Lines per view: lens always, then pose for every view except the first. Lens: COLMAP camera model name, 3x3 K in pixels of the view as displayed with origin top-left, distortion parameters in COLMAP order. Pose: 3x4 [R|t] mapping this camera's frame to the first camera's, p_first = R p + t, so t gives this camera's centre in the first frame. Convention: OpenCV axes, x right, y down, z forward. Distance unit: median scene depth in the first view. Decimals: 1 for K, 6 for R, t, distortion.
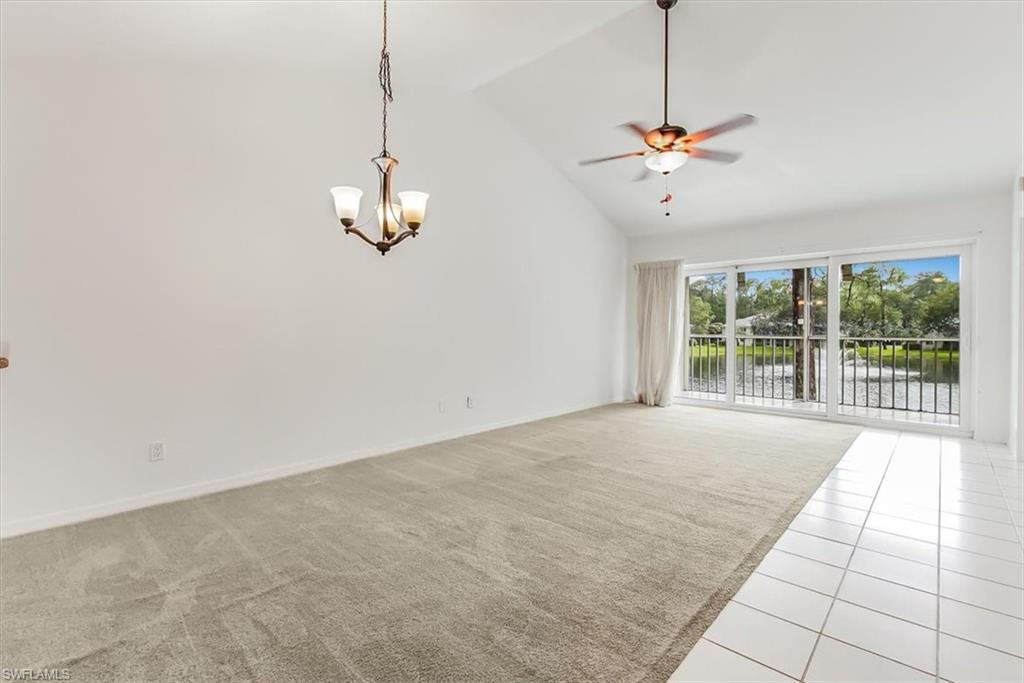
lens RADIAL K [[473.2, 0, 510.9], [0, 473.2, 332.1], [0, 0, 1]] dist [-0.003707, -0.000469]
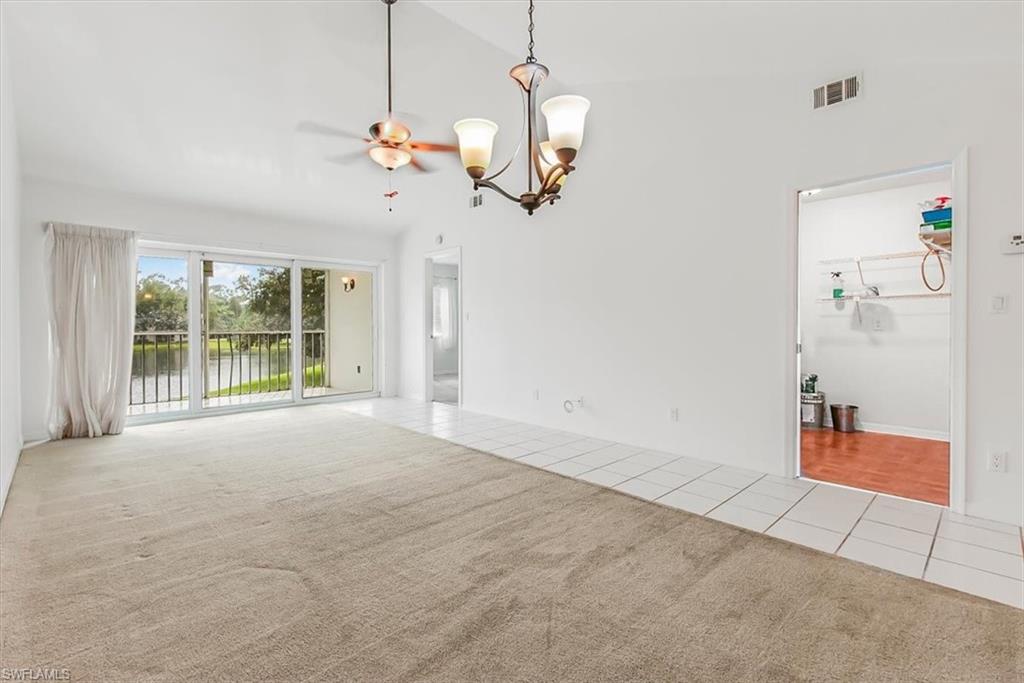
lens RADIAL K [[466.5, 0, 509.7], [0, 466.5, 328.4], [0, 0, 1]] dist [0.001830, 0.000048]
pose [[0.063382, -0.013668, 0.997896, -0.358196], [0.010249, 0.999862, 0.013043, -0.004412], [-0.997937, 0.009401, 0.063514, 0.381311]]
